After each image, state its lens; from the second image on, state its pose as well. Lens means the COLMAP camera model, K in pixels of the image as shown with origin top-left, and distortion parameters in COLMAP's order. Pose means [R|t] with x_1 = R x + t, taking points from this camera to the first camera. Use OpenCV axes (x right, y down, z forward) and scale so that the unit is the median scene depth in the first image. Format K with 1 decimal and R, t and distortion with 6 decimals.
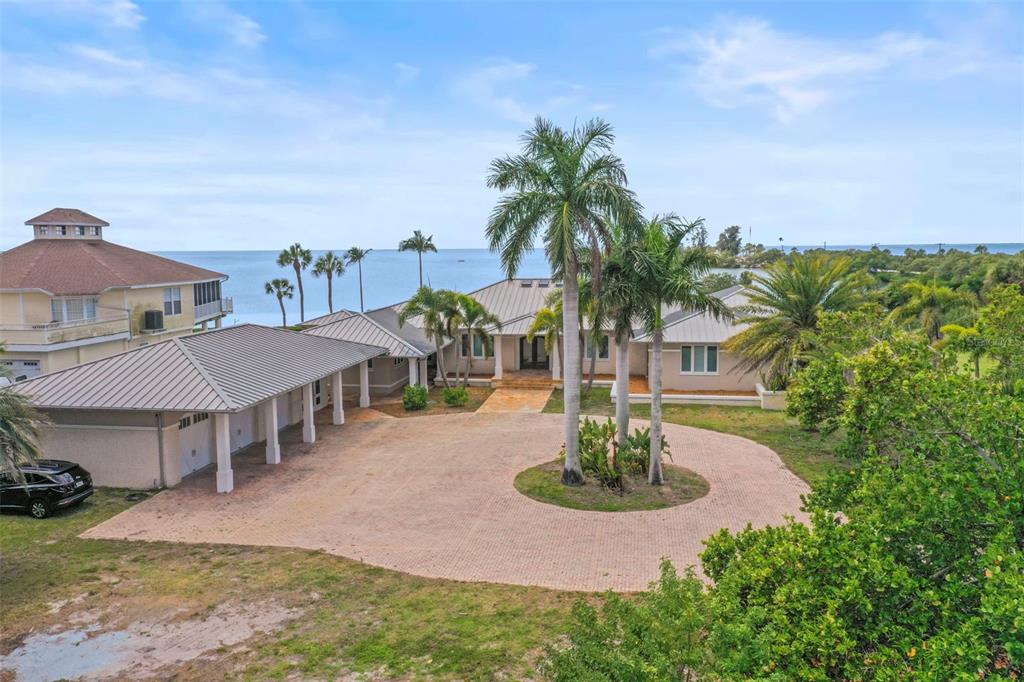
lens RADIAL K [[803.8, 0, 511.2], [0, 803.8, 341.3], [0, 0, 1]] dist [0.000750, 0.011595]
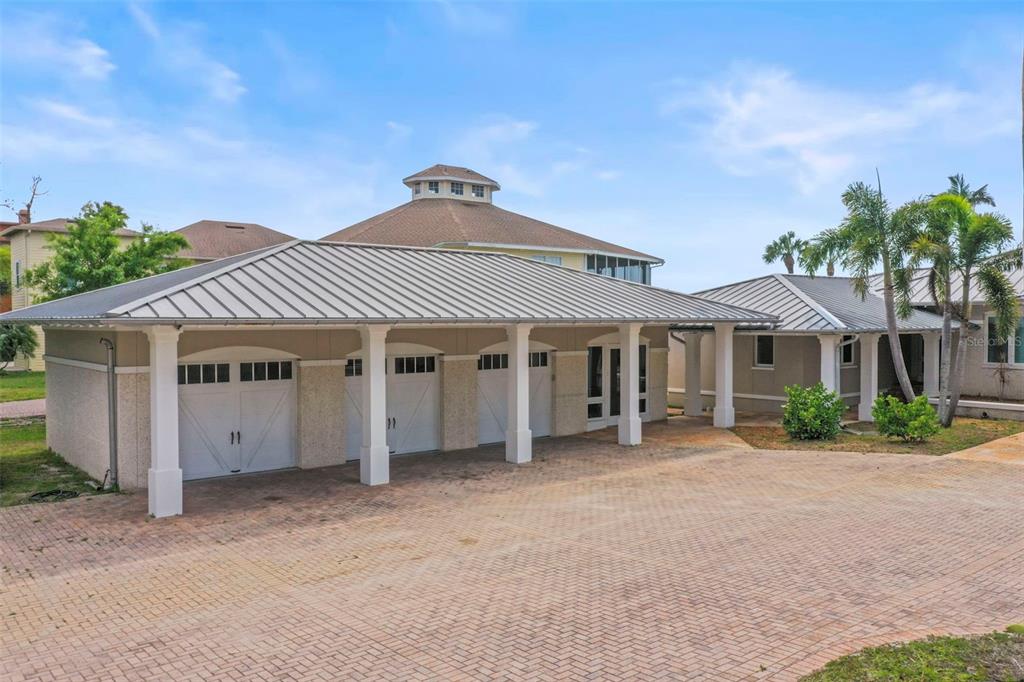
lens RADIAL K [[803.8, 0, 515.9], [0, 803.8, 342.5], [0, 0, 1]] dist [0.000750, 0.011595]
pose [[0.747207, 0.019743, -0.664299, 0.054000], [-0.074826, 0.995702, -0.054573, 0.058243], [0.660366, 0.090484, 0.745472, 0.457922]]
